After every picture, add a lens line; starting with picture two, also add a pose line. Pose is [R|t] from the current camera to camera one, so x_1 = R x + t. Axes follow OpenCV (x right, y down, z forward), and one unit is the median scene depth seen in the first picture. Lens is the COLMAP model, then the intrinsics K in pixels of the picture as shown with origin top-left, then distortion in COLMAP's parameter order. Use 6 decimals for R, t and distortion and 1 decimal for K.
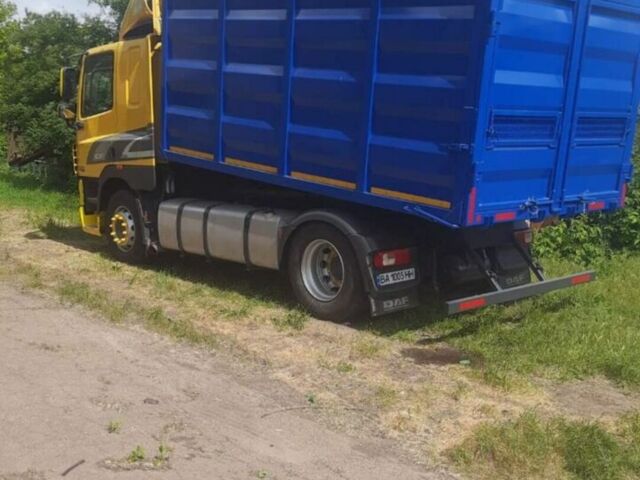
lens RADIAL K [[823.4, 0, 320.0], [0, 823.4, 240.0], [0, 0, 1]] dist [0.026805, -0.037015]
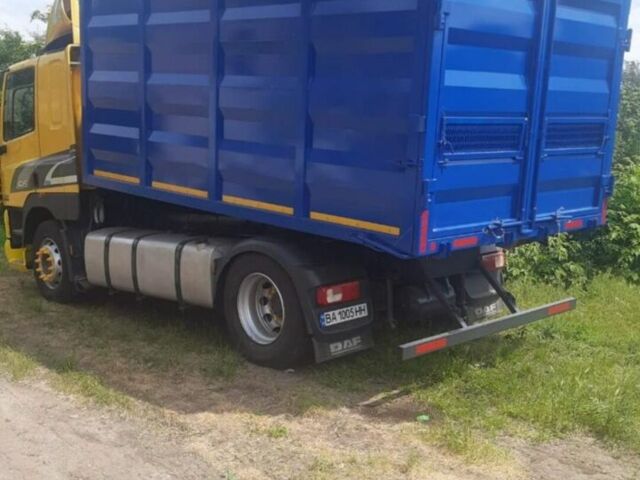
lens RADIAL K [[823.4, 0, 320.0], [0, 823.4, 240.0], [0, 0, 1]] dist [0.026805, -0.037015]
pose [[0.999364, -0.031738, 0.016269, 0.053895], [0.032051, 0.999299, -0.019321, -0.016965], [-0.015644, 0.019830, 0.999681, 0.136211]]
